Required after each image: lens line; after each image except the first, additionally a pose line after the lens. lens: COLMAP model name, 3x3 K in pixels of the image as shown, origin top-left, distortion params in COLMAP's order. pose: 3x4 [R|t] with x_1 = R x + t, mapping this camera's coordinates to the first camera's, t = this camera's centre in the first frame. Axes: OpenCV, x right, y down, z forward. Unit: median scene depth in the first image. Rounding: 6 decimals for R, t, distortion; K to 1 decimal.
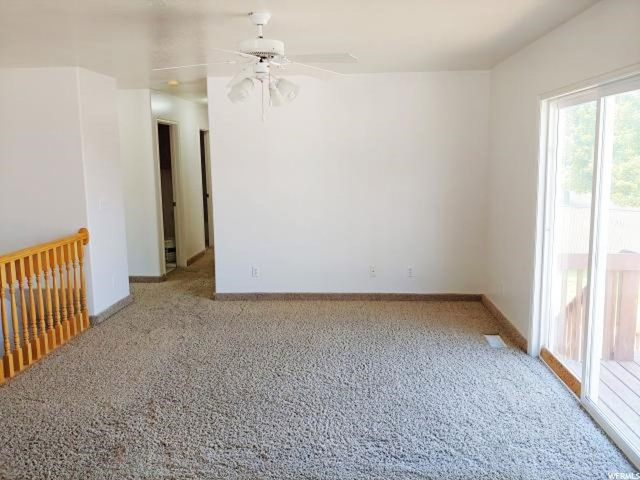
lens RADIAL K [[563.1, 0, 320.7], [0, 563.1, 239.1], [0, 0, 1]] dist [0.032276, -0.090668]
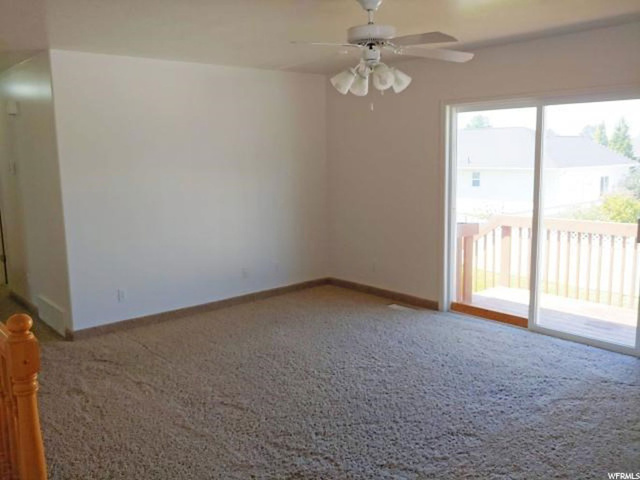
lens RADIAL K [[563.1, 0, 319.6], [0, 563.1, 239.5], [0, 0, 1]] dist [0.032276, -0.090668]
pose [[0.715700, -0.107365, 0.690106, -0.658876], [0.113718, 0.992841, 0.036528, -0.025696], [-0.689087, 0.052335, 0.722786, 0.286606]]
